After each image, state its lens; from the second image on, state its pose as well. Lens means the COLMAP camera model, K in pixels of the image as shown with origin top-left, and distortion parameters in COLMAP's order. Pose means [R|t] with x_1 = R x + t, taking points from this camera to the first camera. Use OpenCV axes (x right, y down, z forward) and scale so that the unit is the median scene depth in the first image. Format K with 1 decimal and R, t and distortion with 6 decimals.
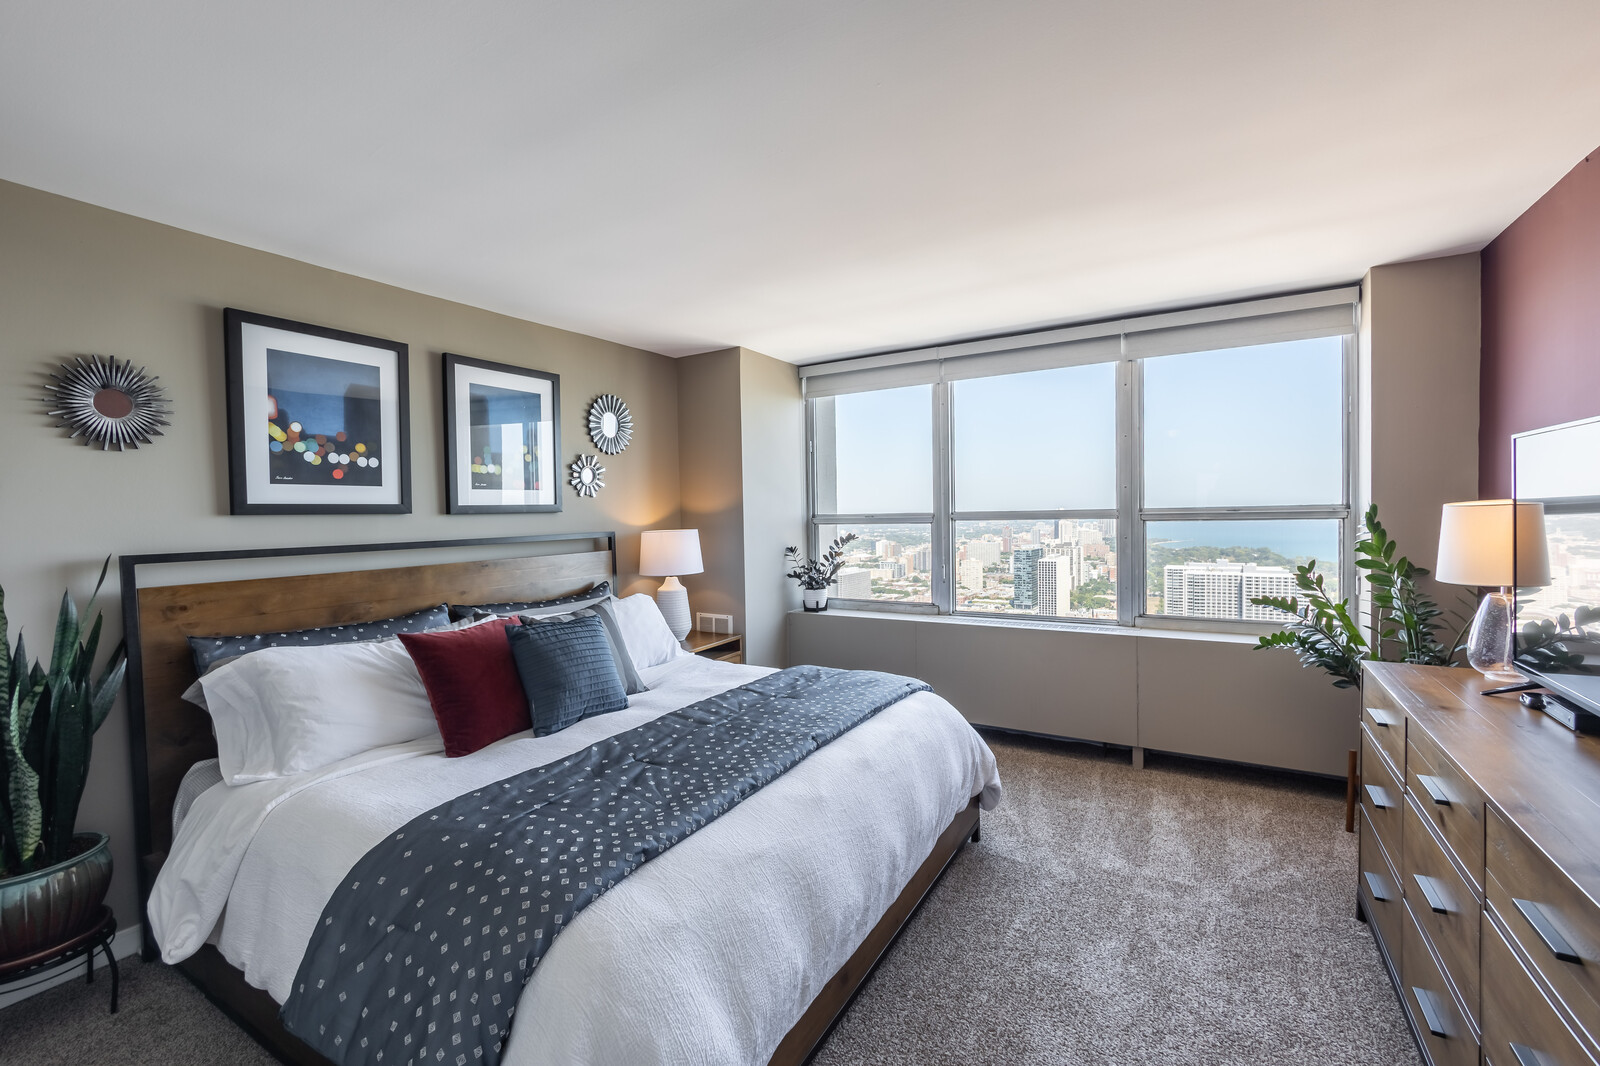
lens RADIAL K [[687.8, 0, 812.1], [0, 687.8, 534.8], [0, 0, 1]] dist [-0.014854, 0.000479]
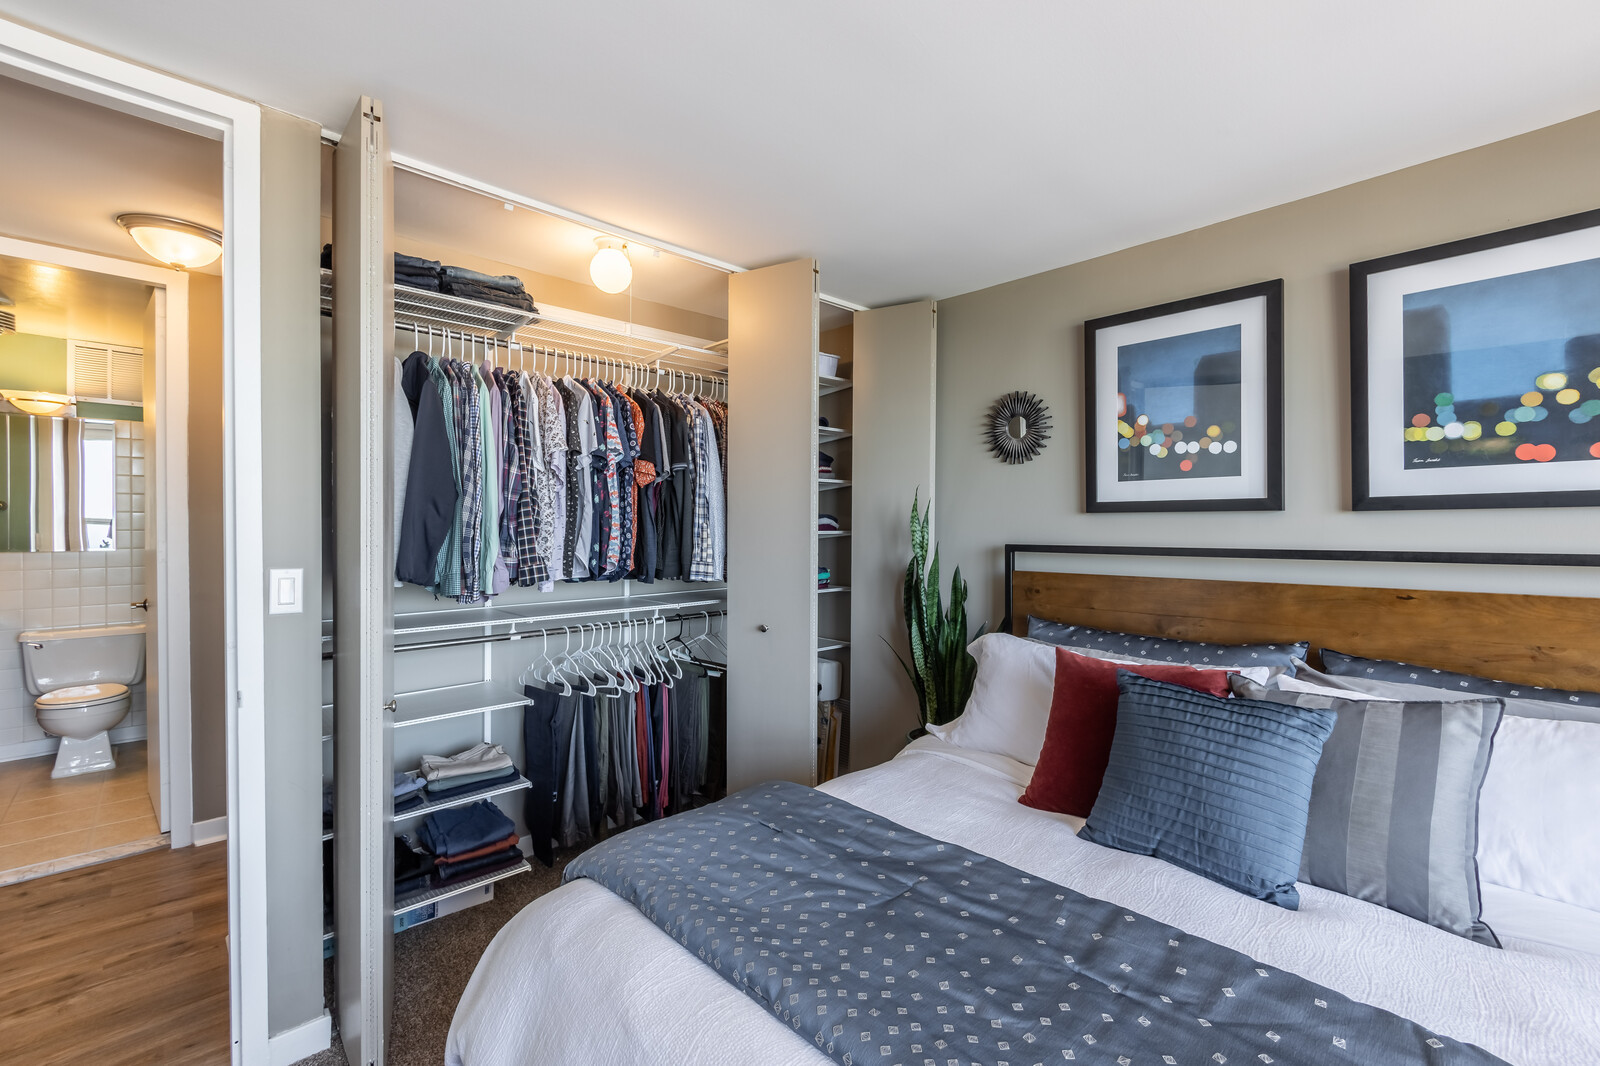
lens RADIAL K [[687.8, 0, 788.2], [0, 687.8, 530.1], [0, 0, 1]] dist [-0.014854, 0.000479]
pose [[-0.304435, 0.025760, -0.952185, 0.313425], [-0.021637, 0.999189, 0.033949, -0.027488], [0.952287, 0.030938, -0.303631, 0.846219]]
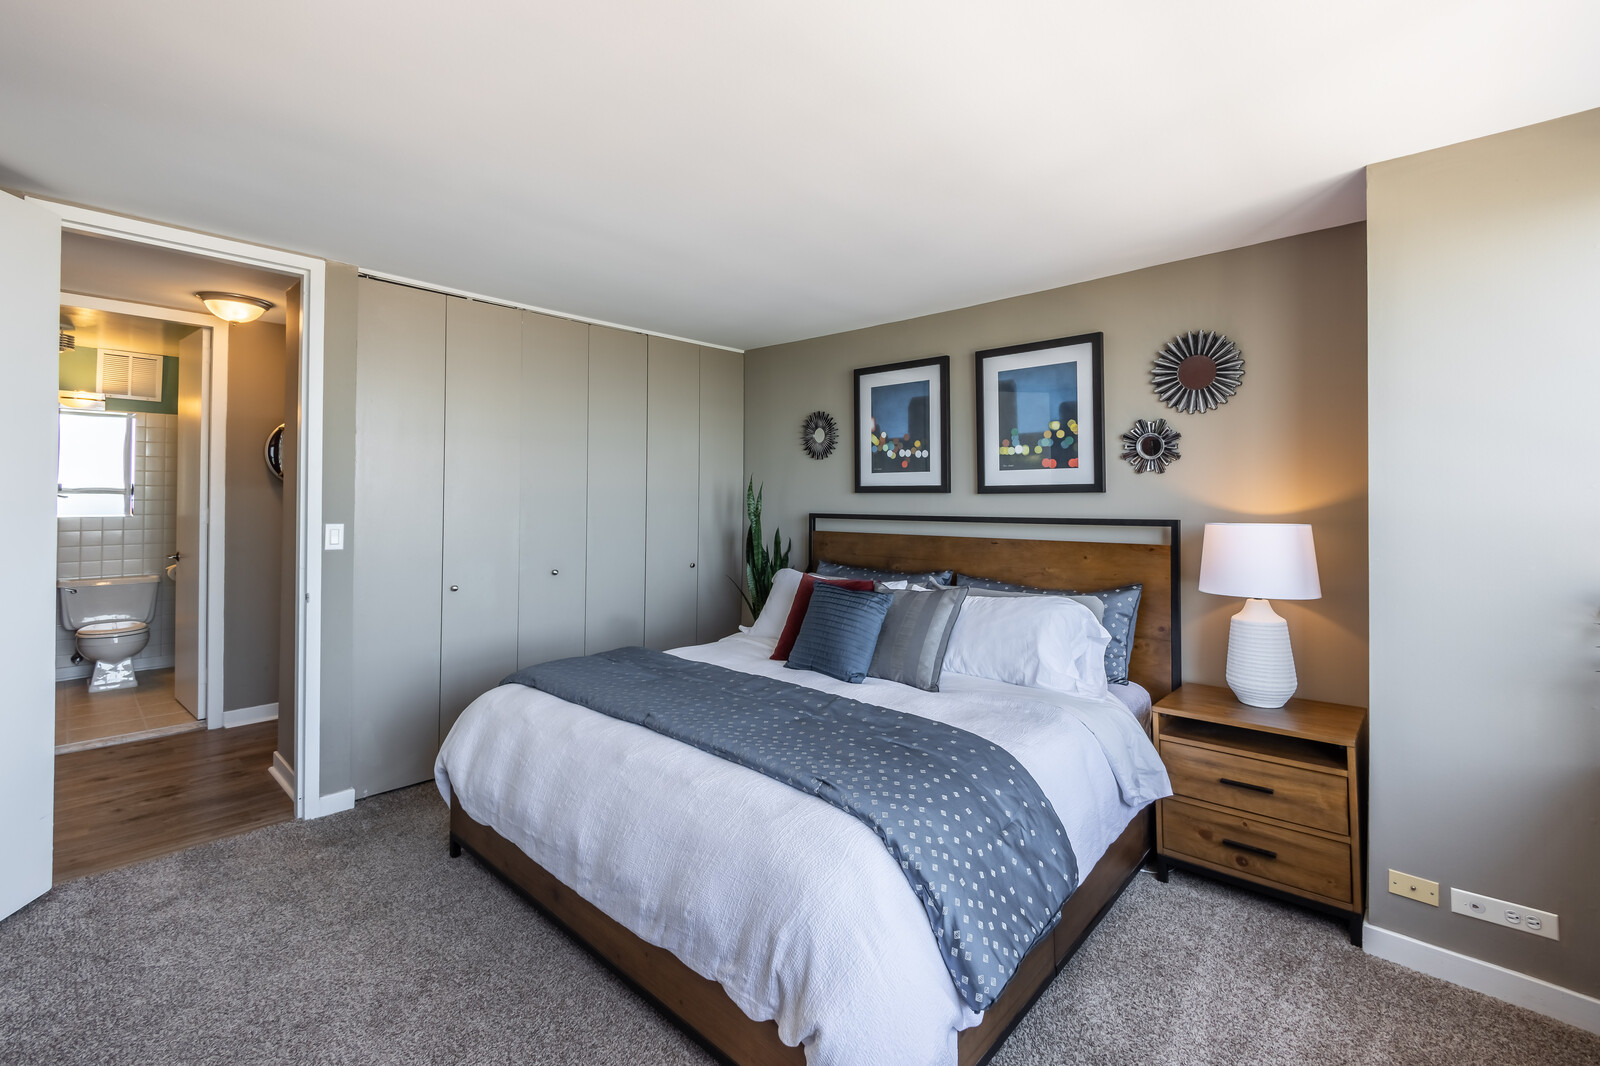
lens RADIAL K [[687.8, 0, 814.3], [0, 687.8, 495.7], [0, 0, 1]] dist [-0.014854, 0.000479]
pose [[-0.203348, 0.014297, -0.979002, 0.780484], [-0.030640, 0.999311, 0.020957, -0.052336], [0.978627, 0.034258, -0.202770, 1.193403]]
